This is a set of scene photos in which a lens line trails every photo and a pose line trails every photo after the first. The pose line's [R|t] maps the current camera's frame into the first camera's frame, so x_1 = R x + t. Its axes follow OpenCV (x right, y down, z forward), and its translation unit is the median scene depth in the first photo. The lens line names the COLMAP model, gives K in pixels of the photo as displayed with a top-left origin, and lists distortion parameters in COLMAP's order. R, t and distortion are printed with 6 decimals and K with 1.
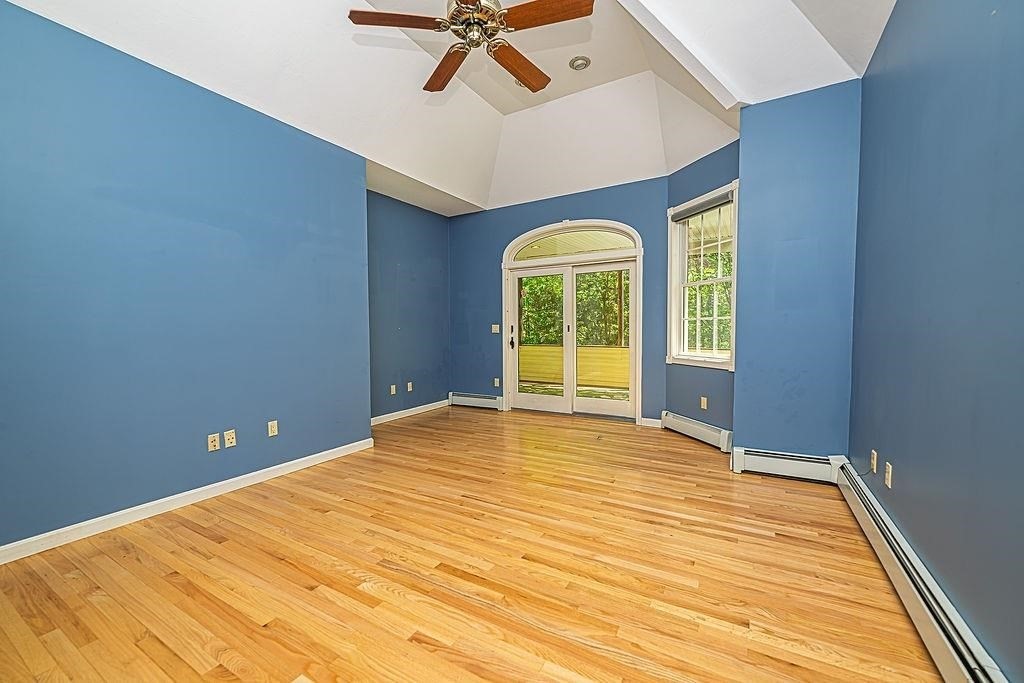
lens RADIAL K [[408.4, 0, 511.5], [0, 408.4, 341.4], [0, 0, 1]] dist [-0.003136, -0.000214]
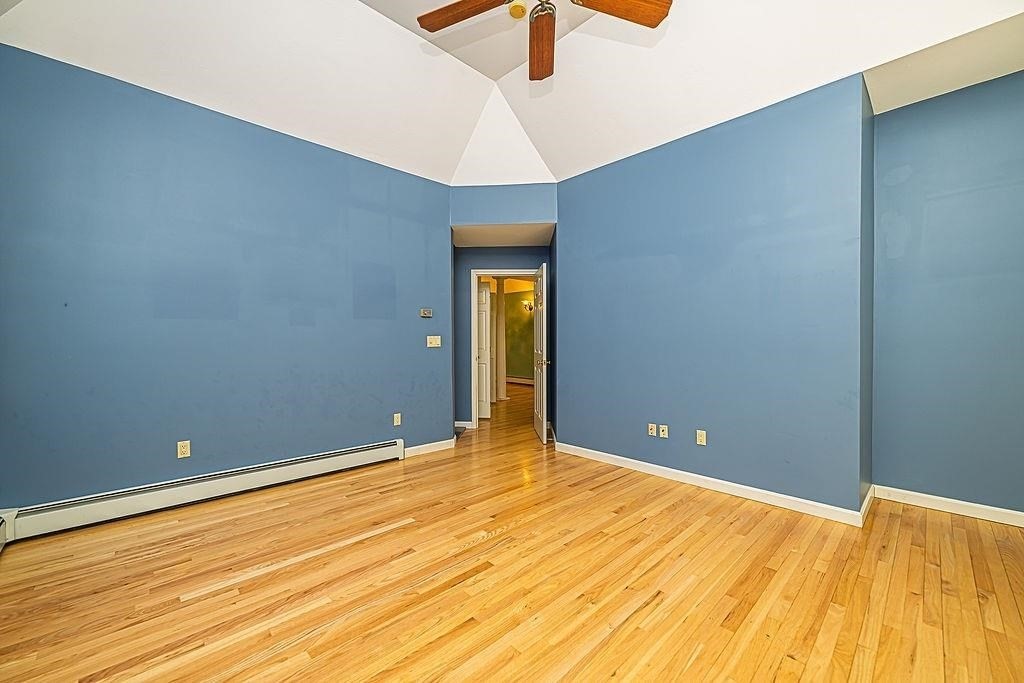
lens RADIAL K [[408.4, 0, 514.8], [0, 408.4, 341.5], [0, 0, 1]] dist [-0.003136, -0.000214]
pose [[-0.269263, 0.014478, -0.962958, 0.694006], [-0.026458, 0.999398, 0.022424, -0.045657], [0.962703, 0.031515, -0.268718, 1.127121]]
